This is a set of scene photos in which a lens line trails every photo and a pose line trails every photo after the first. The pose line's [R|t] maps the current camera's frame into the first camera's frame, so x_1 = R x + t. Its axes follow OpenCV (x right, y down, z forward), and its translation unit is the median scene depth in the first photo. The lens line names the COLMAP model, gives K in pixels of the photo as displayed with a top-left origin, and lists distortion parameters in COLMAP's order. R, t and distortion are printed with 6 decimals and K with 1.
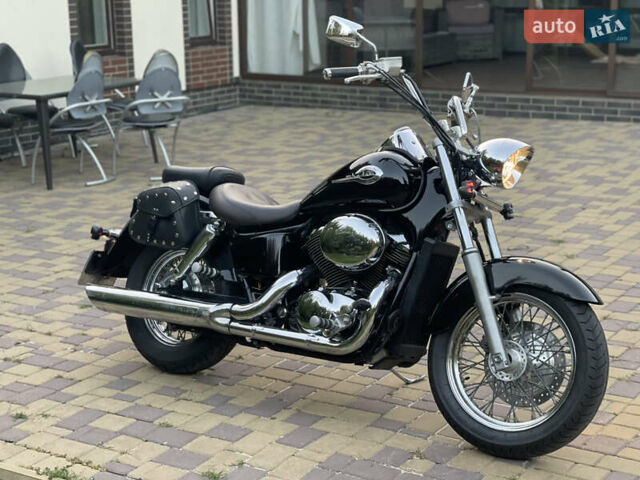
lens RADIAL K [[1176.0, 0, 323.8], [0, 1176.0, 237.9], [0, 0, 1]] dist [0.206904, 0.000000]
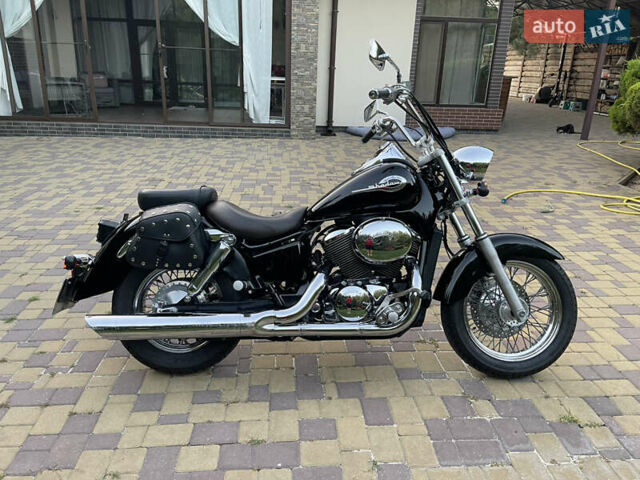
lens RADIAL K [[482.6, 0, 318.1], [0, 482.6, 245.8], [0, 0, 1]] dist [0.049839, -0.055010]
pose [[0.794447, -0.170023, 0.583049, -0.306718], [0.098820, 0.983409, 0.152123, -0.070984], [-0.599240, -0.063236, 0.798068, 0.630091]]
